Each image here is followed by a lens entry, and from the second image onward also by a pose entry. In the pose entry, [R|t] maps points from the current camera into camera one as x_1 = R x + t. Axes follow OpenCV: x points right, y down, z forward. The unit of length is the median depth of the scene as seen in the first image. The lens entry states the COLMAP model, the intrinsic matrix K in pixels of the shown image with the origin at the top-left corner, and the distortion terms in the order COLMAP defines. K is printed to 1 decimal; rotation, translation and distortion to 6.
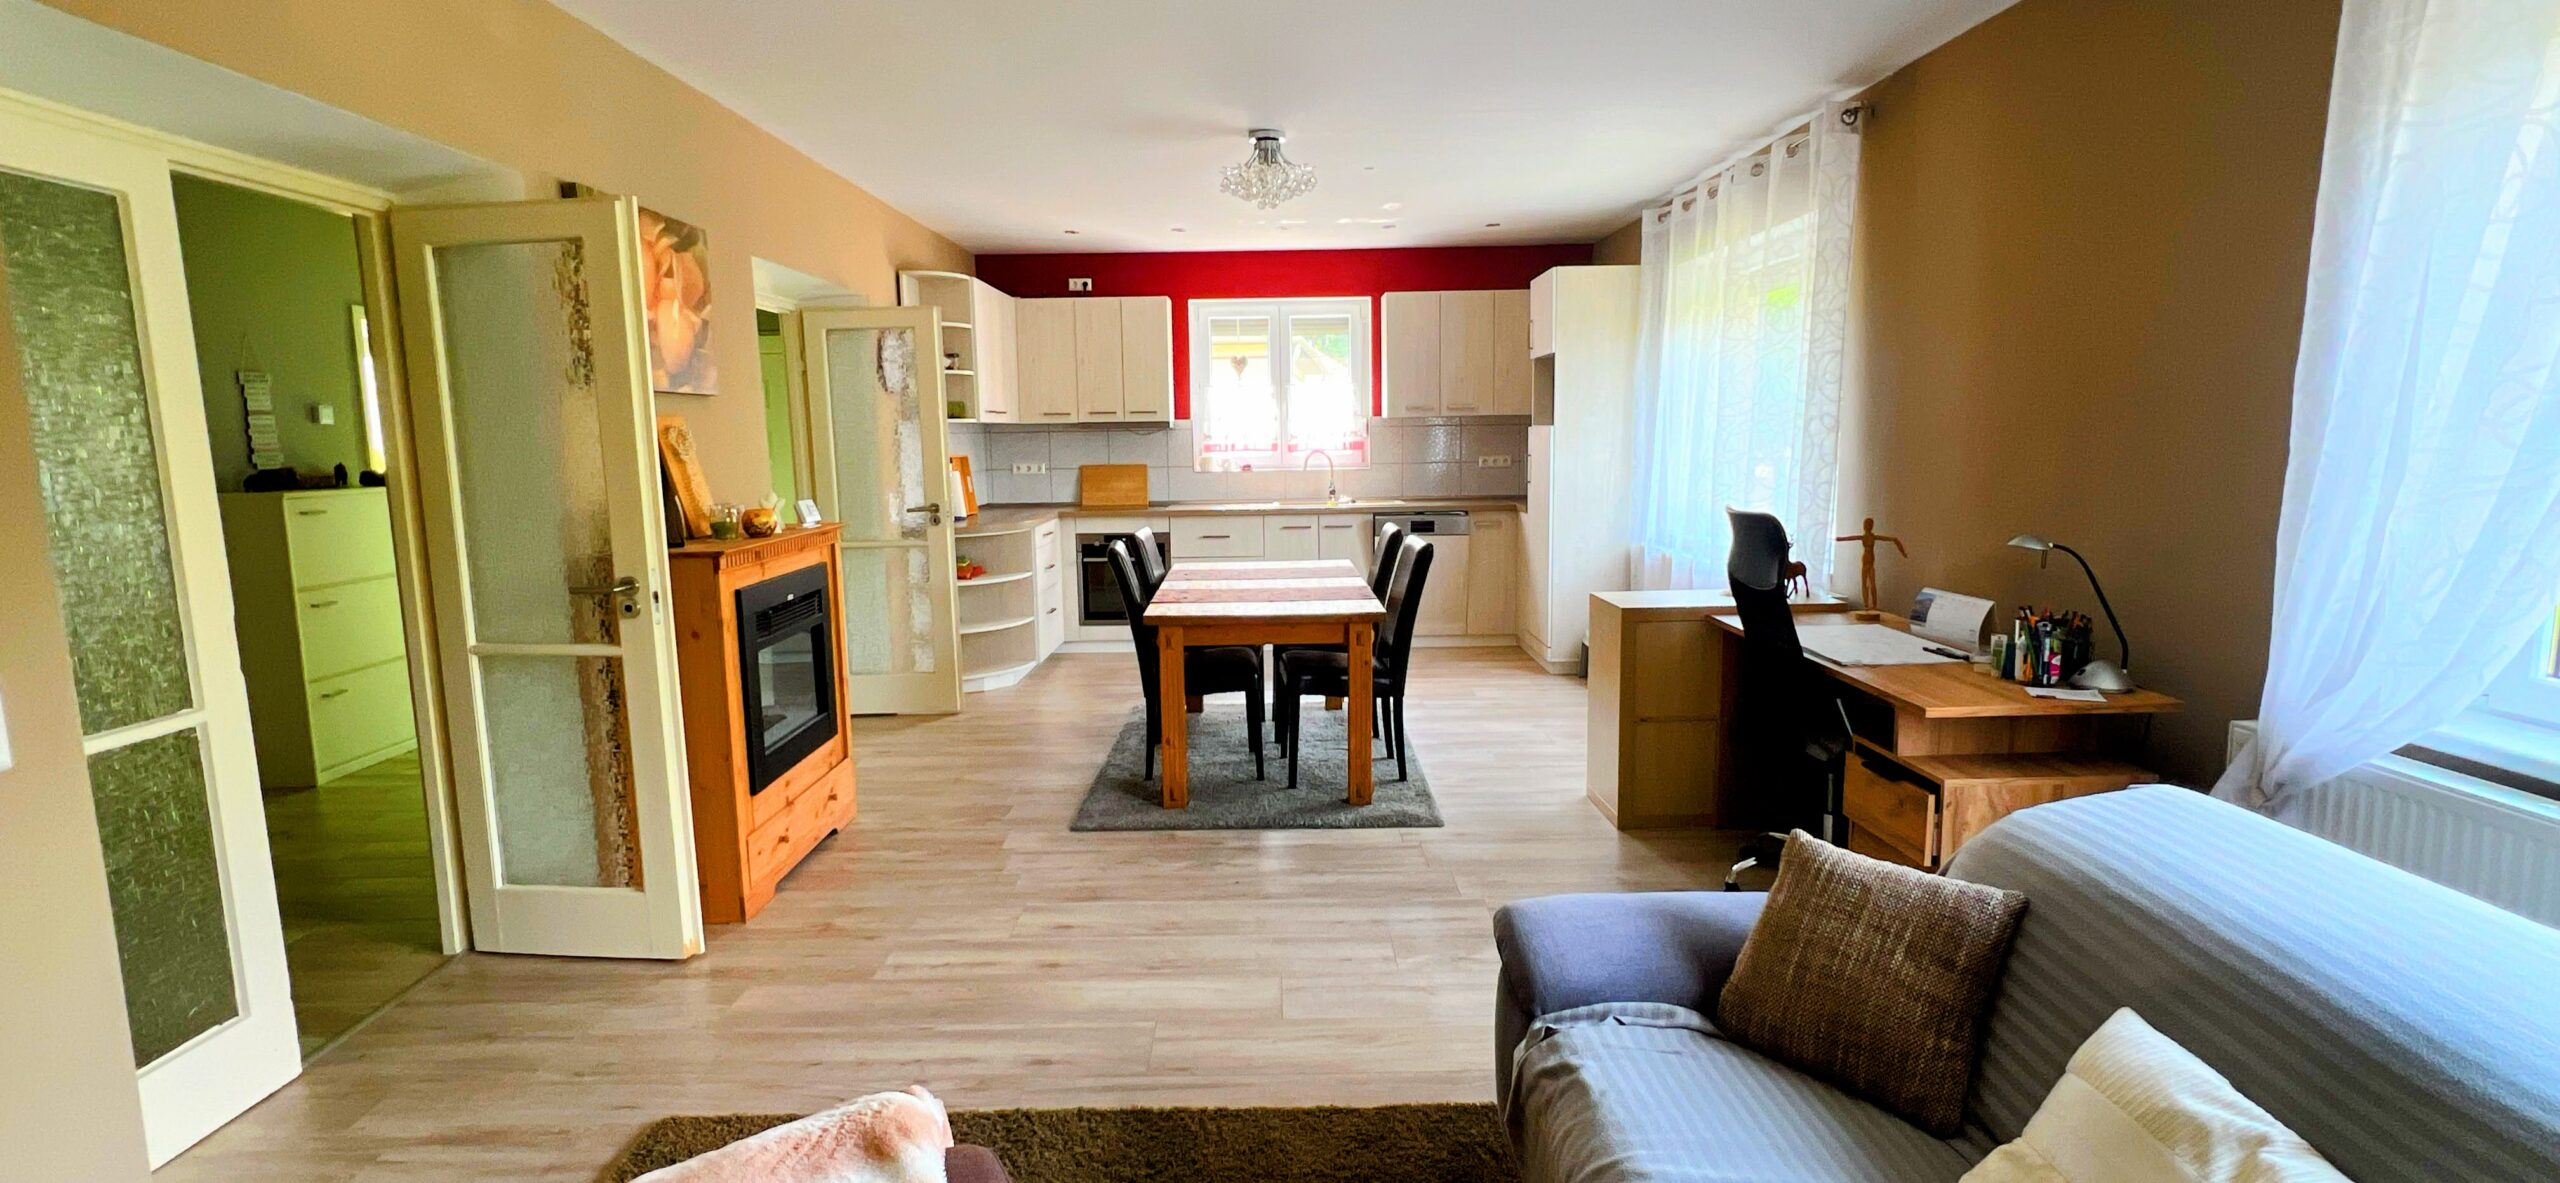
lens RADIAL K [[1185.4, 0, 1278.6], [0, 1185.4, 583.5], [0, 0, 1]] dist [-0.007179, 0.002663]
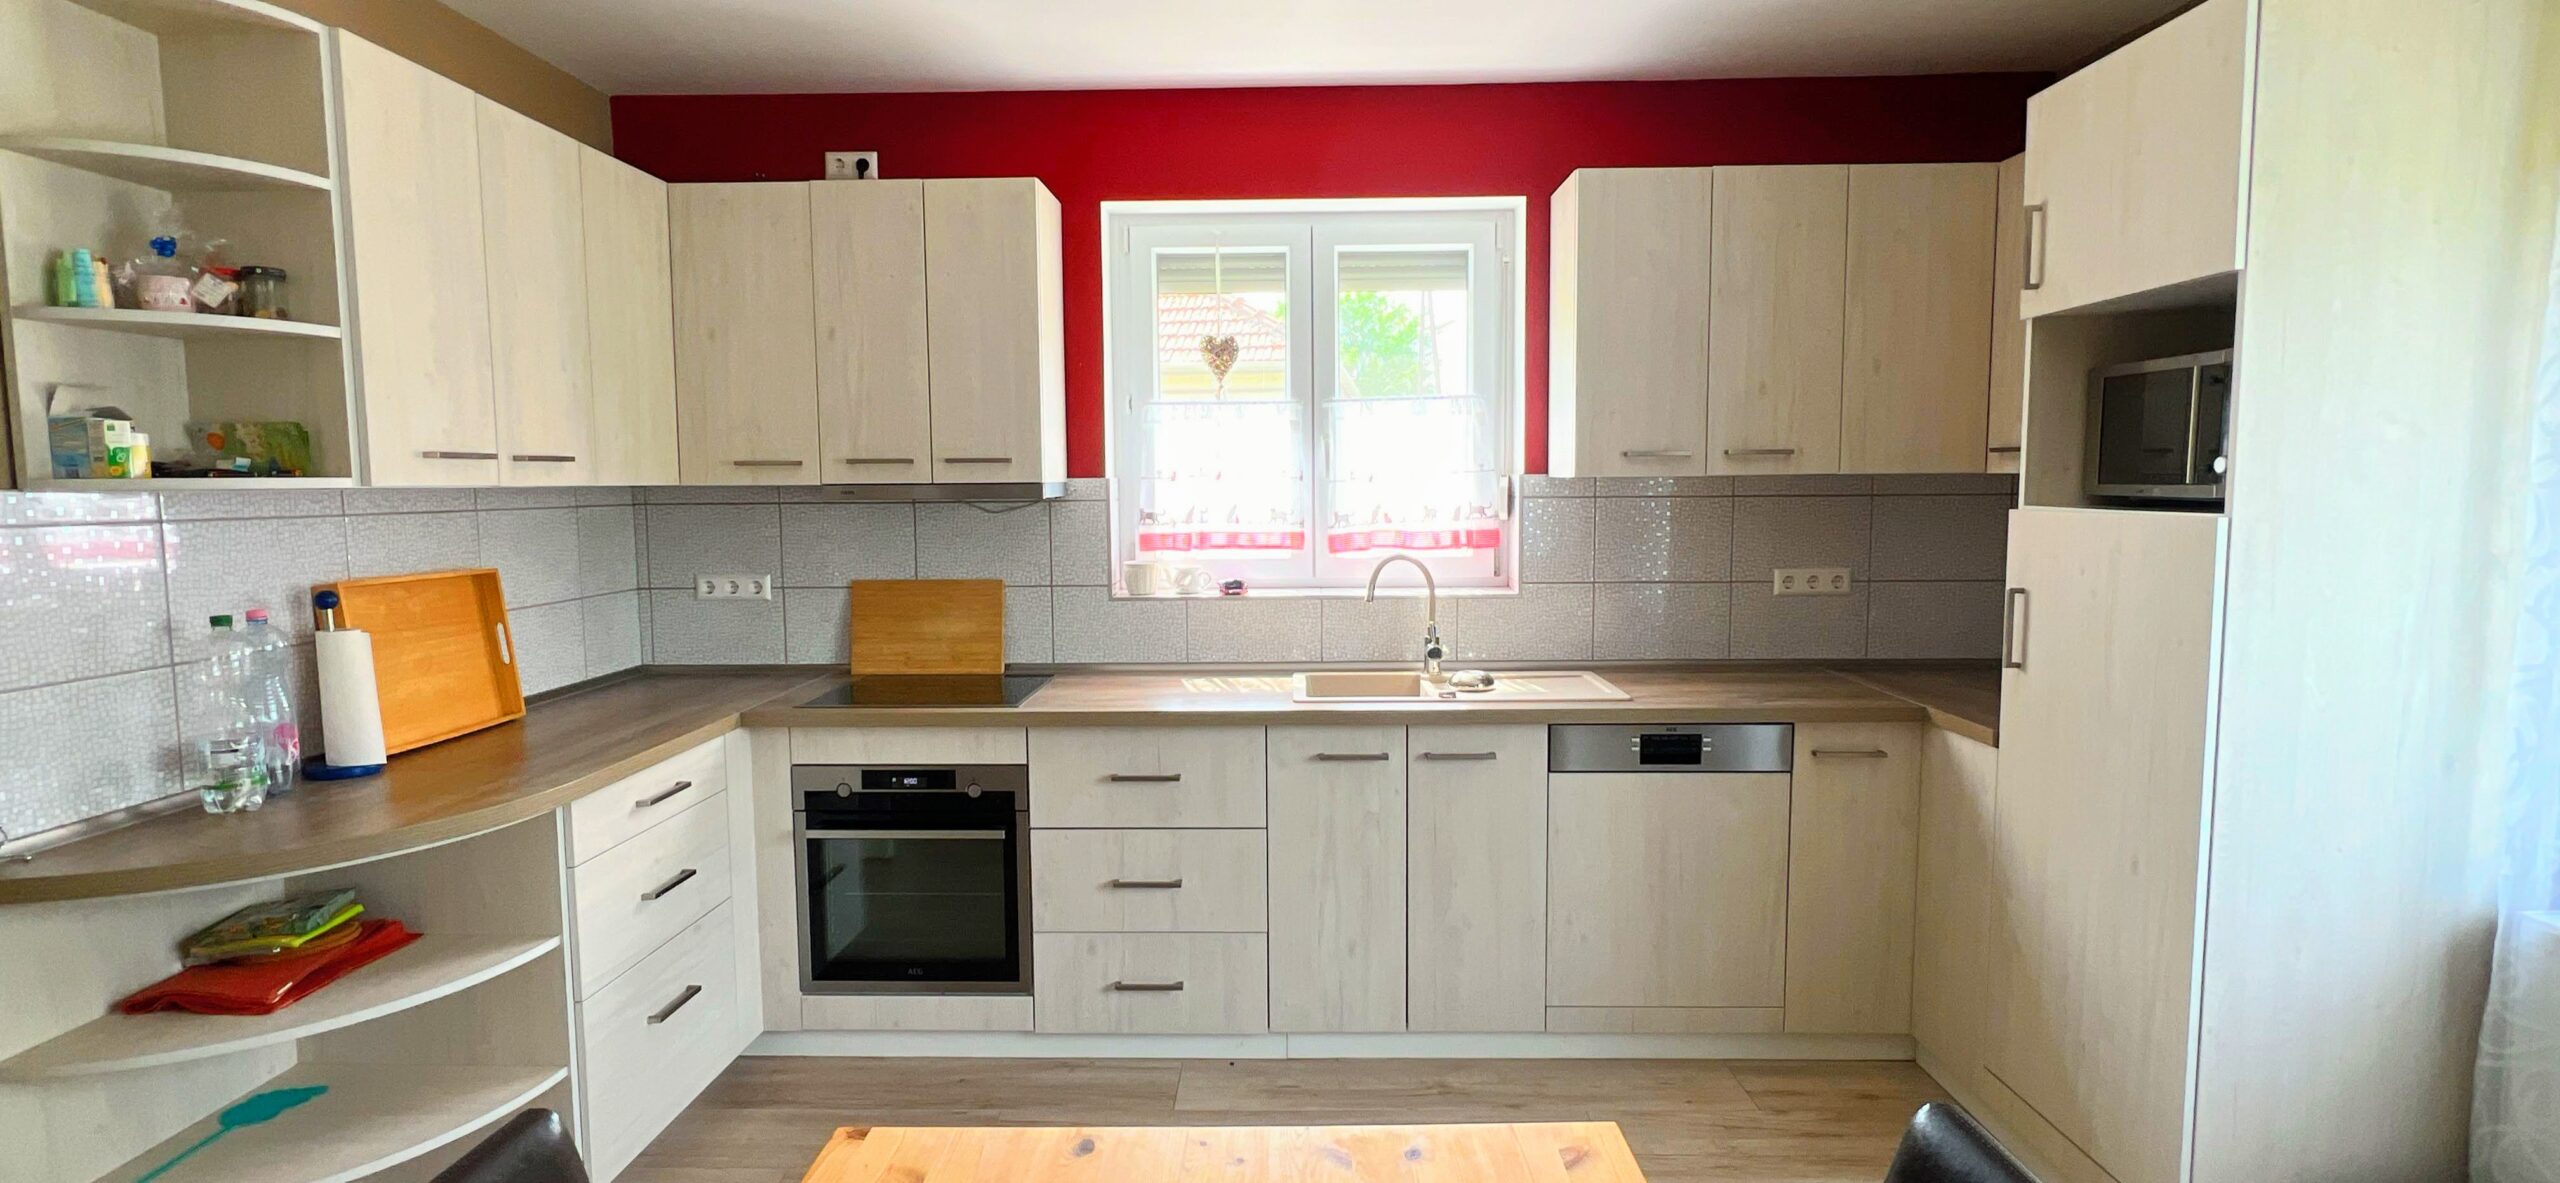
lens RADIAL K [[1185.4, 0, 1279.6], [0, 1185.4, 583.2], [0, 0, 1]] dist [-0.007179, 0.002663]
pose [[0.999680, 0.009907, -0.023269, 0.000131], [-0.010881, 0.999054, -0.042114, -0.084359], [0.022830, 0.042354, 0.998842, 0.583332]]
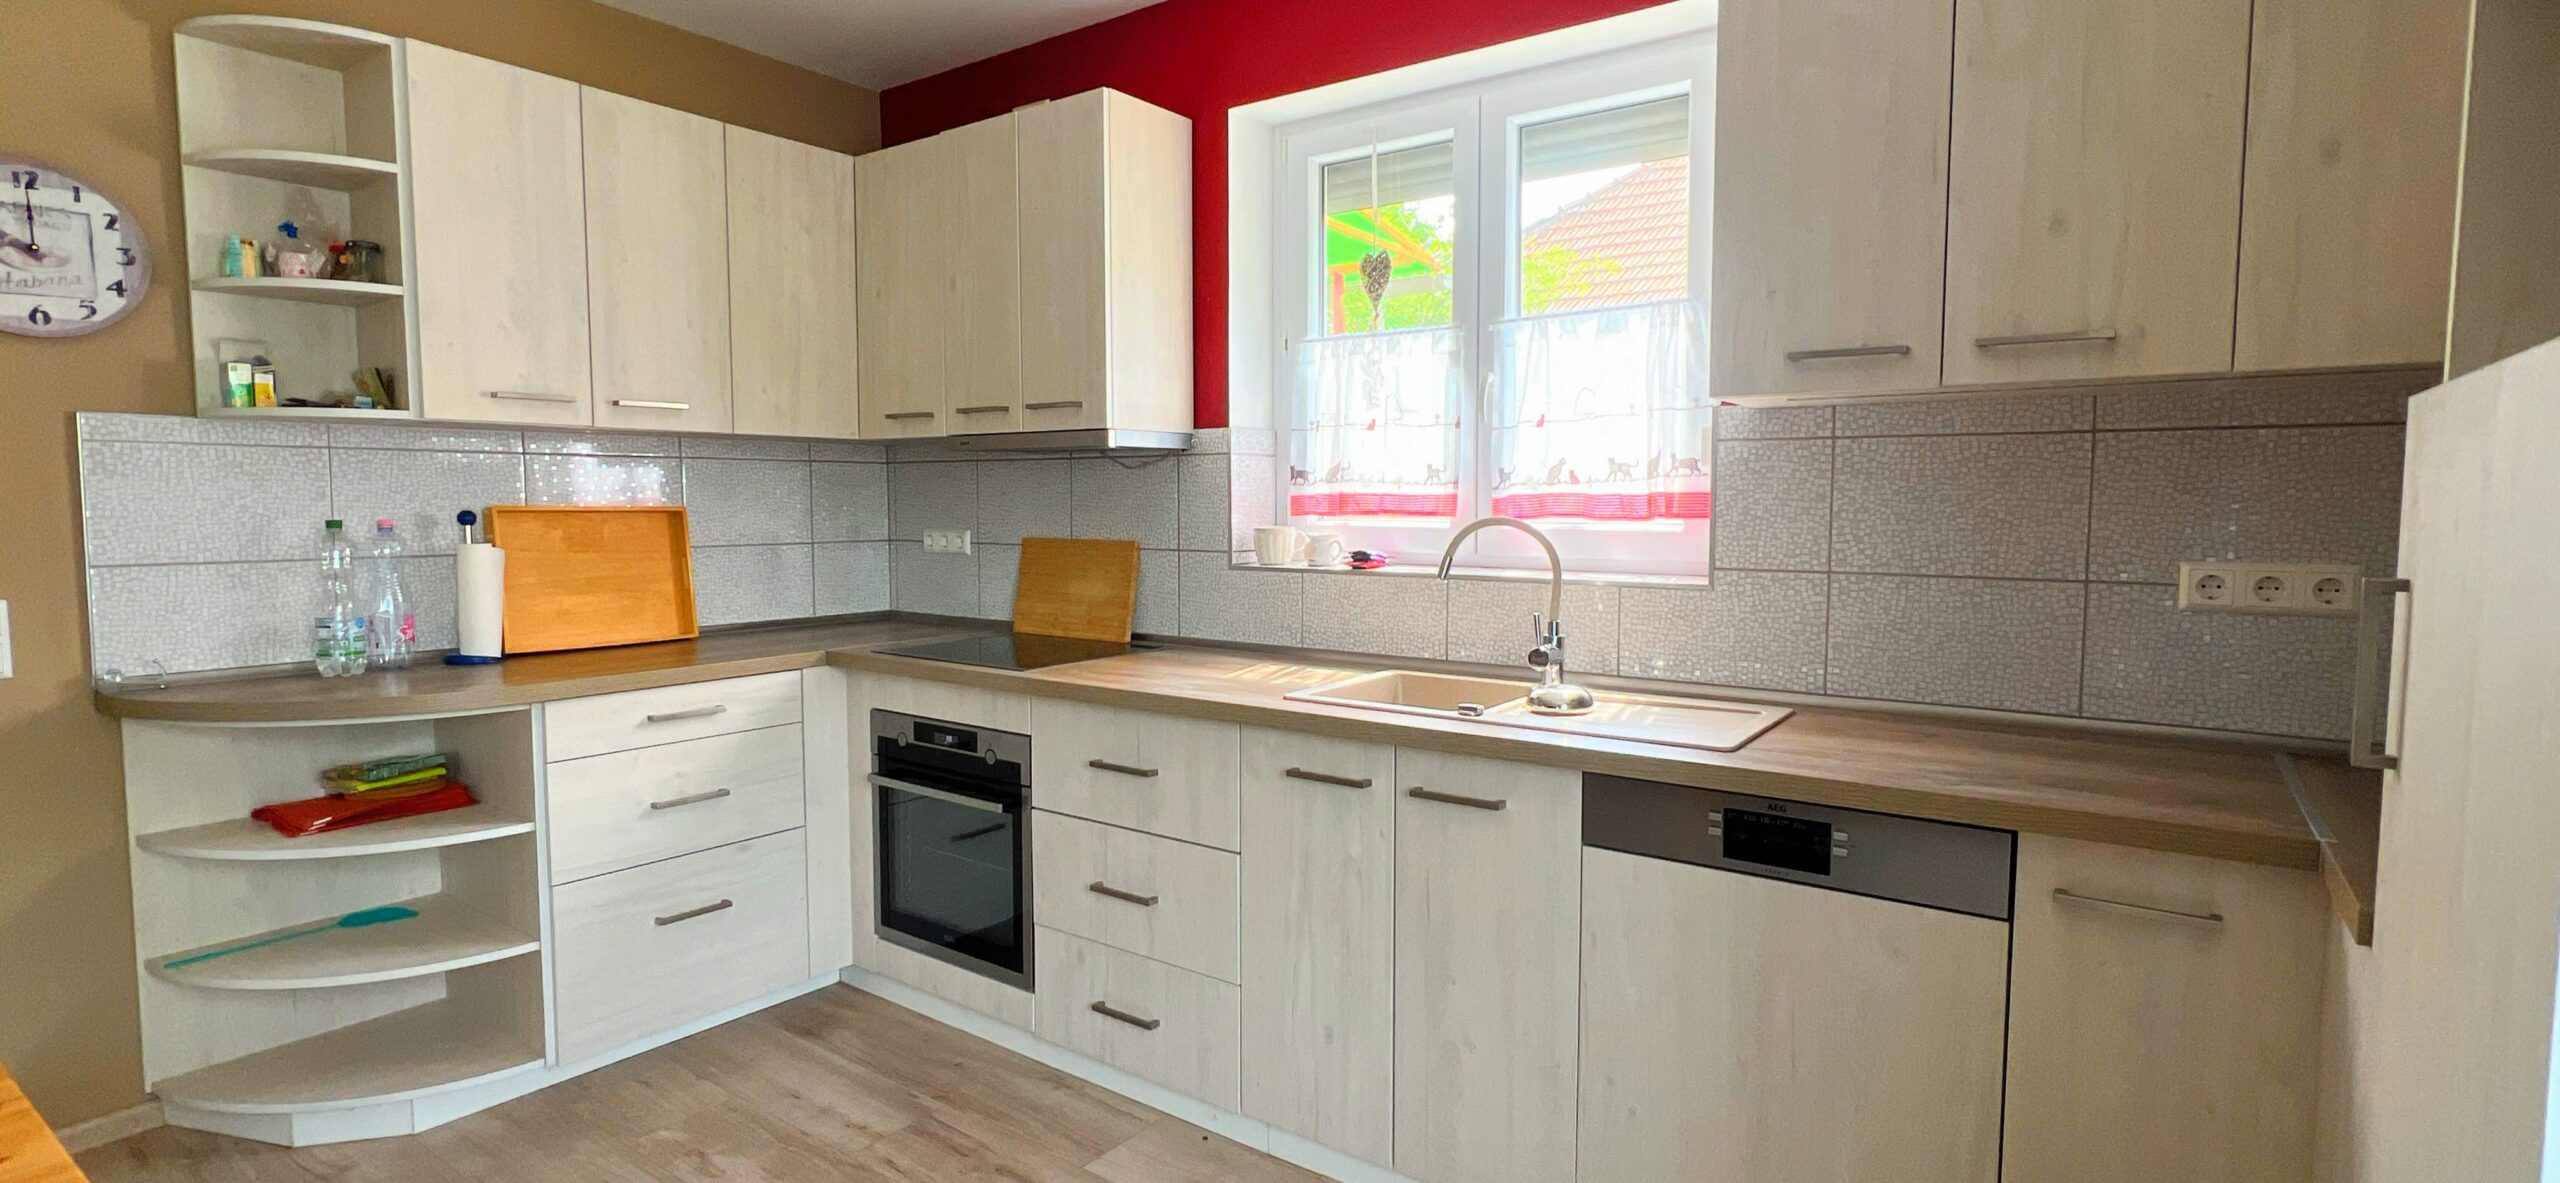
lens RADIAL K [[1185.4, 0, 1286.8], [0, 1185.4, 584.2], [0, 0, 1]] dist [-0.007179, 0.002663]
pose [[0.809106, 0.058436, -0.584750, 0.167896], [-0.088405, 0.995823, -0.022808, -0.083873], [0.580975, 0.070149, 0.810893, 0.724685]]
